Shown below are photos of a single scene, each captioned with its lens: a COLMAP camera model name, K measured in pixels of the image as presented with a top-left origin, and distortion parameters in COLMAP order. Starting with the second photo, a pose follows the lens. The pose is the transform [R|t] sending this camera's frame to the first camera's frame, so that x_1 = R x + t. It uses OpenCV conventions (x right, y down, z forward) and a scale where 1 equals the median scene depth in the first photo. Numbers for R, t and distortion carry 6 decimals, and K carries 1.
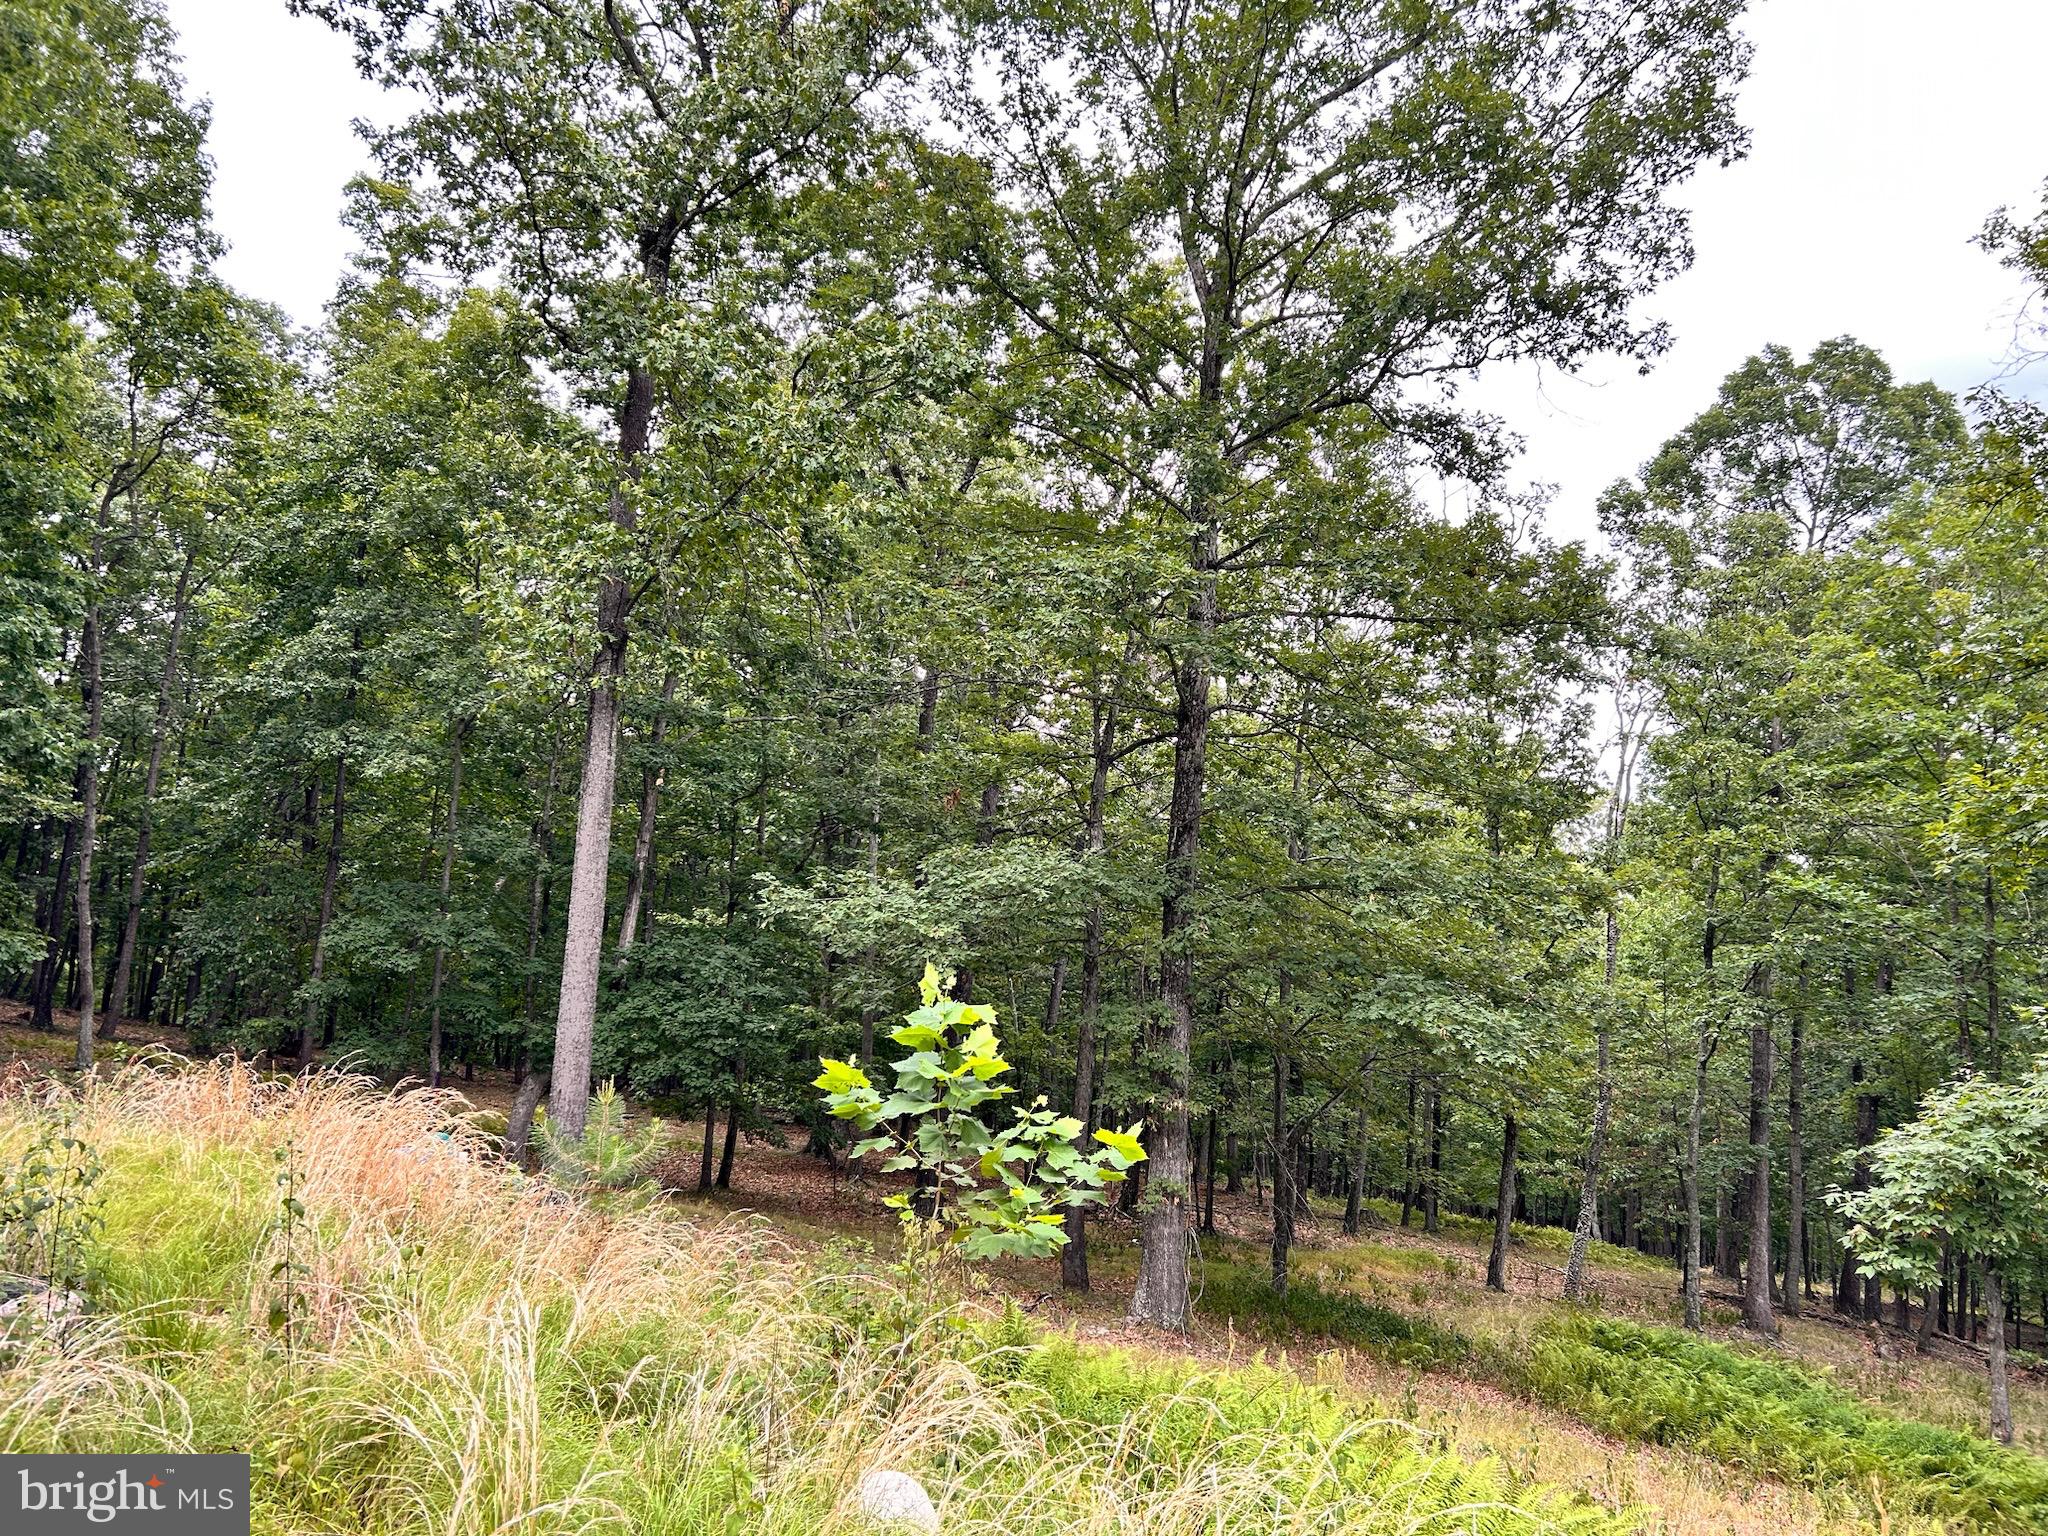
lens RADIAL K [[1553.5, 0, 1029.7], [0, 1553.5, 770.8], [0, 0, 1]] dist [0.007140, 0.004616]
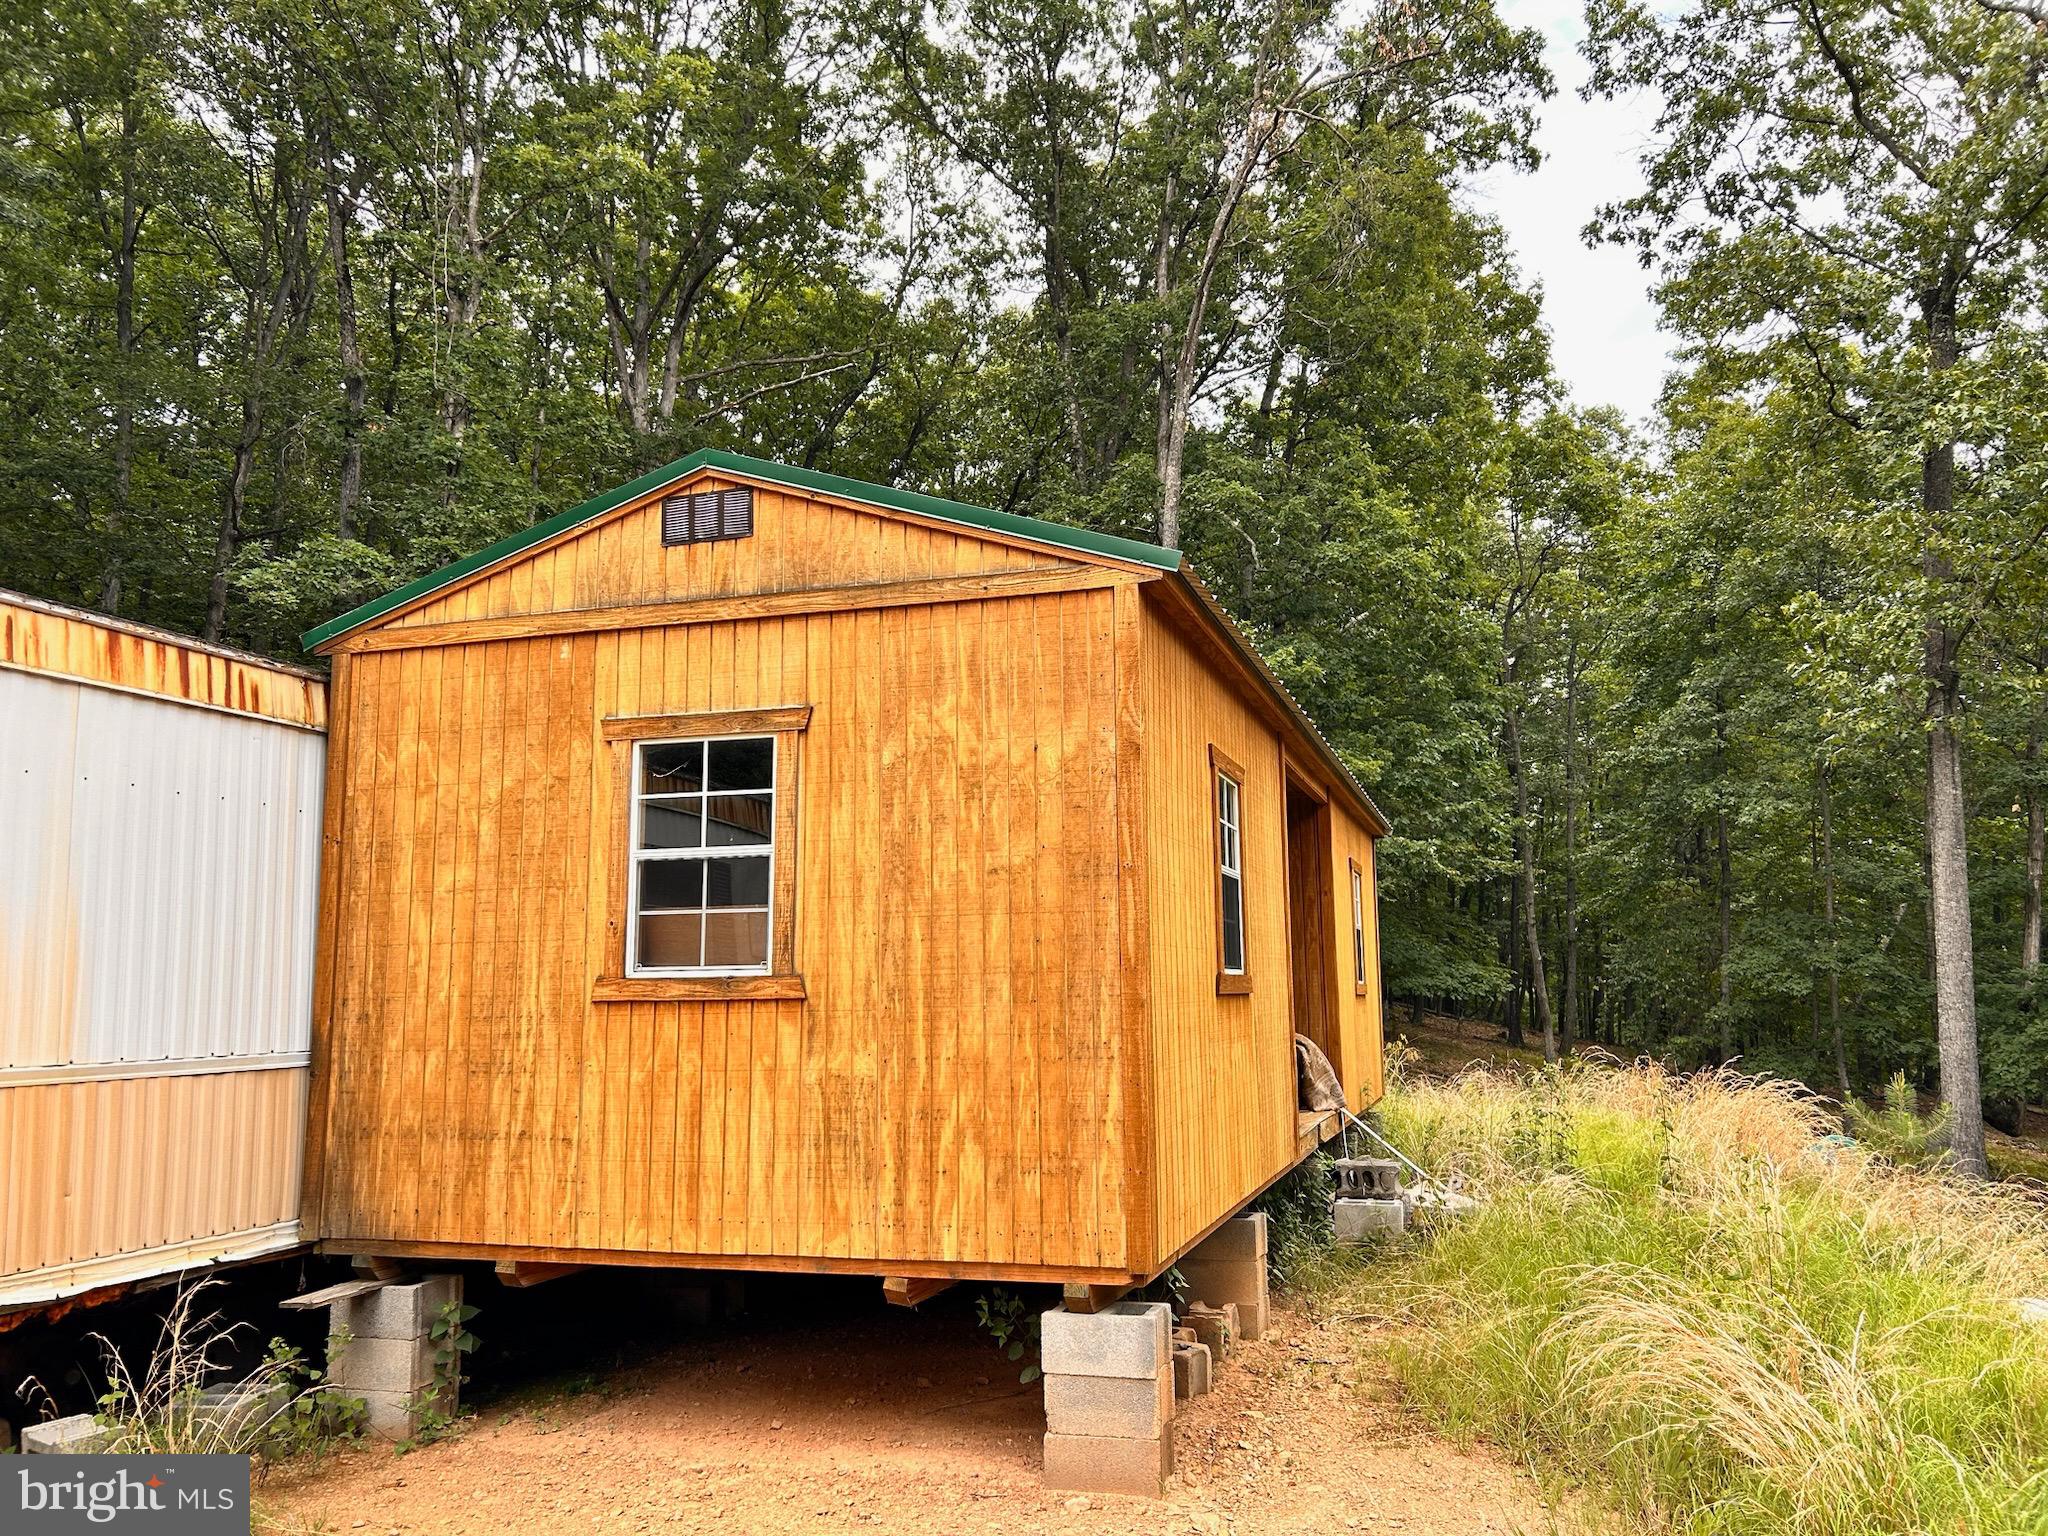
lens RADIAL K [[1553.5, 0, 1028.9], [0, 1553.5, 770.9], [0, 0, 1]] dist [0.007140, 0.004616]
pose [[0.655170, -0.122393, -0.745501, 0.076447], [0.110816, 0.991685, -0.065421, -0.015944], [0.747310, -0.039751, 0.663286, -0.126837]]
